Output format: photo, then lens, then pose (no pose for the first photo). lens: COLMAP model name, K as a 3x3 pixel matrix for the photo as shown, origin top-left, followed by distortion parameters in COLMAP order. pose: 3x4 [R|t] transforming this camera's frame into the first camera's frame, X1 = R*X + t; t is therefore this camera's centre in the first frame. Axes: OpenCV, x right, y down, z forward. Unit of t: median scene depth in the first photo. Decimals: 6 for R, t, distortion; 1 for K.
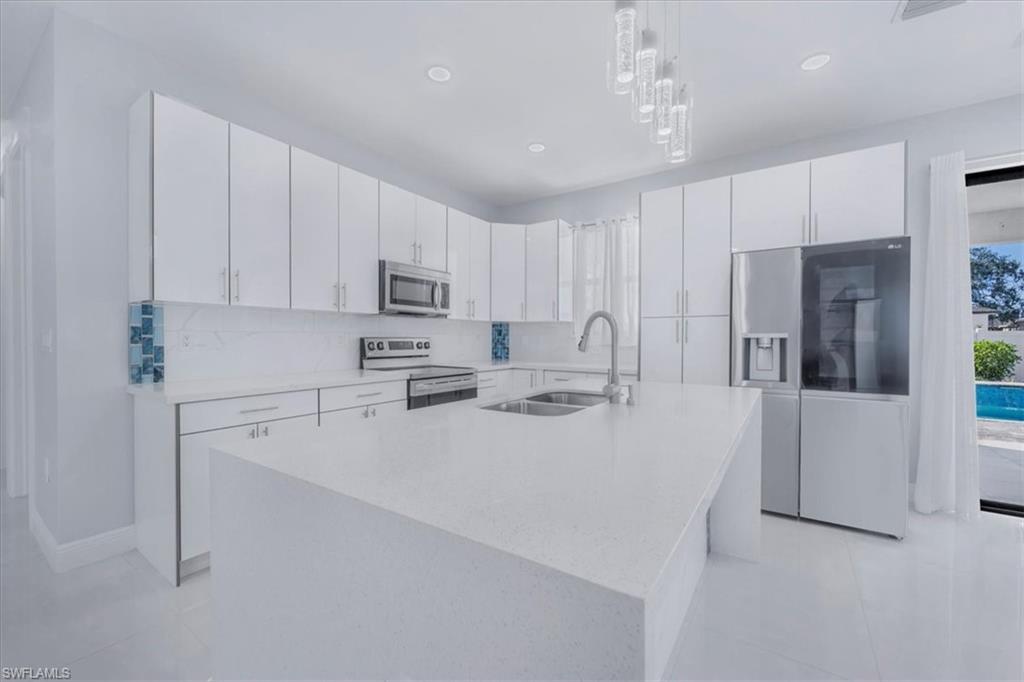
lens RADIAL K [[410.6, 0, 512.0], [0, 410.6, 341.0], [0, 0, 1]] dist [0.001478, 0.000099]
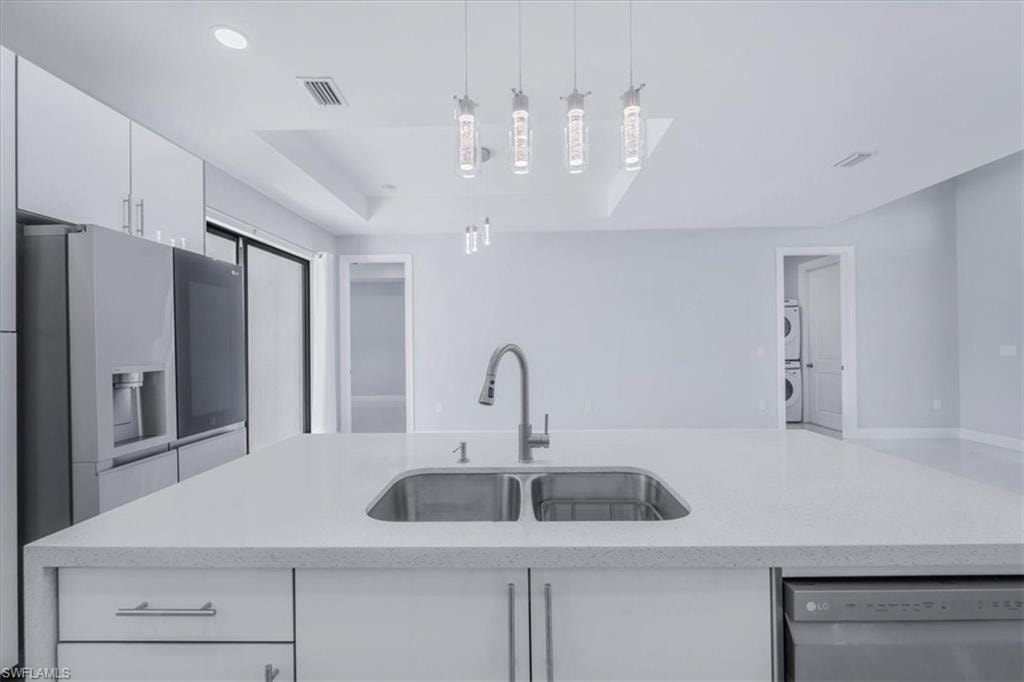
lens RADIAL K [[431.9, 0, 512.0], [0, 431.9, 341.0], [0, 0, 1]] dist [0.000714, 0.000088]
pose [[-0.548662, 0.008996, 0.835996, -0.205932], [0.014515, 0.999894, -0.001233, -0.037457], [-0.835918, 0.011458, -0.548734, 0.689320]]
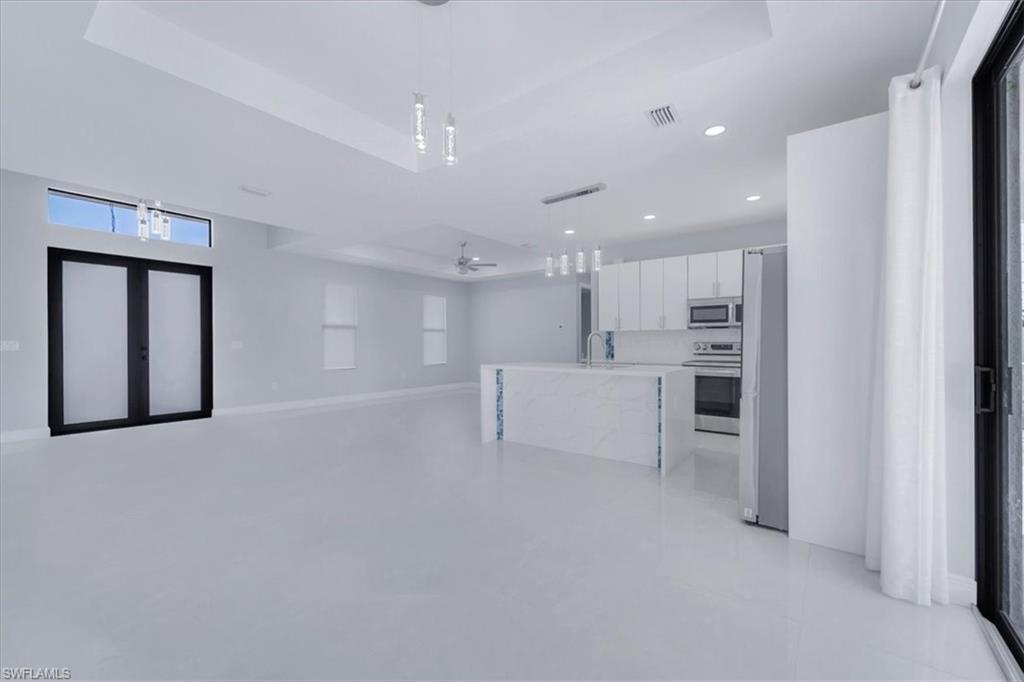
lens RADIAL K [[427.9, 0, 512.0], [0, 427.9, 341.0], [0, 0, 1]] dist [-0.002100, -0.000417]
pose [[-0.041933, -0.007895, -0.999089, 1.448280], [-0.004579, 0.999960, -0.007709, 0.003594], [0.999110, 0.004252, -0.041967, 0.281294]]
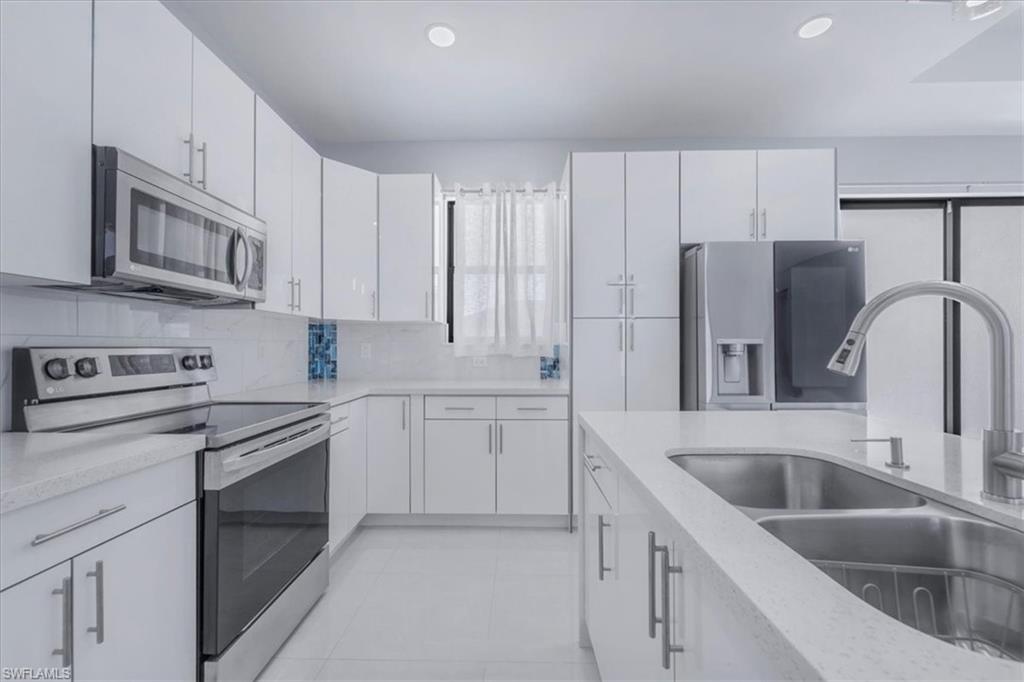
lens RADIAL K [[412.9, 0, 509.4], [0, 412.9, 342.8], [0, 0, 1]] dist [-0.000969, -0.000114]
pose [[0.838894, -0.000825, 0.544294, -0.188996], [0.008838, 0.999888, -0.012107, -0.003758], [-0.544222, 0.014968, 0.838807, 0.426742]]
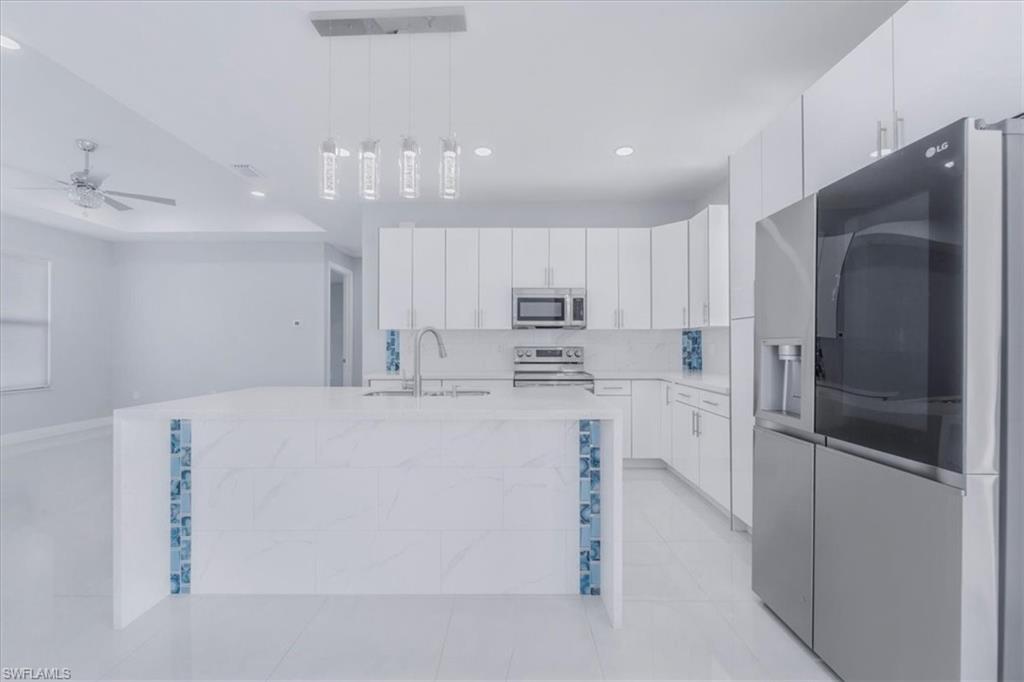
lens RADIAL K [[417.4, 0, 513.9], [0, 417.4, 343.4], [0, 0, 1]] dist [0.000992, -0.000063]
pose [[0.565149, -0.009962, -0.824929, 0.711819], [-0.002779, 0.999898, -0.013978, -0.001288], [0.824984, 0.010192, 0.565064, 0.229607]]
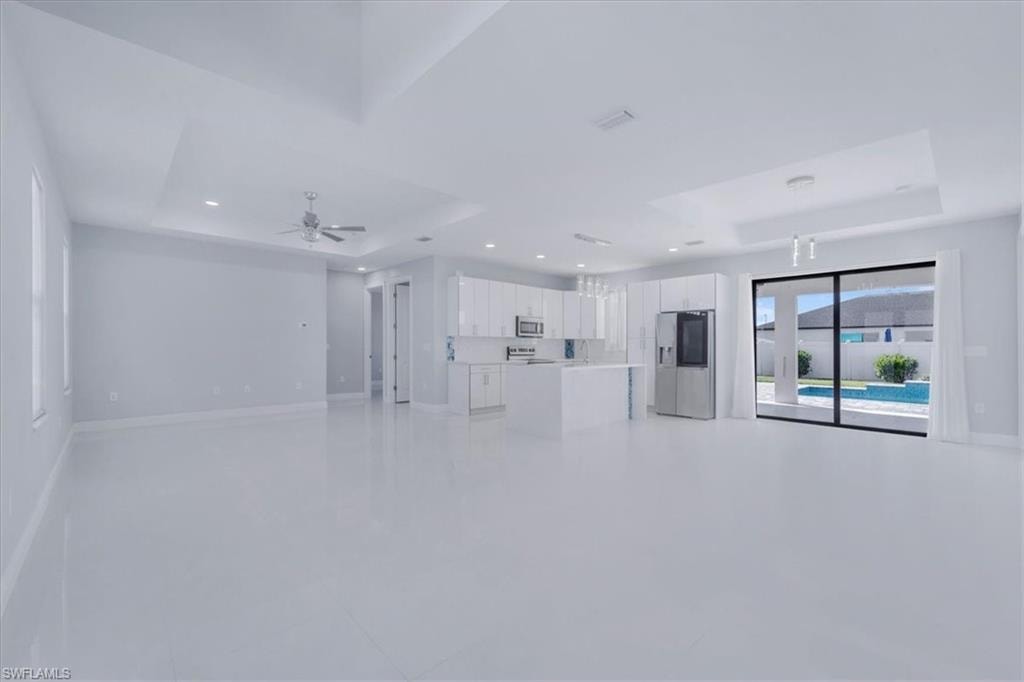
lens RADIAL K [[412.9, 0, 509.4], [0, 412.9, 342.8], [0, 0, 1]] dist [-0.000969, -0.000114]
pose [[0.973875, -0.000212, -0.227085, 0.194782], [-0.004229, 0.999809, -0.019067, 0.015188], [0.227046, 0.019529, 0.973688, -1.350545]]
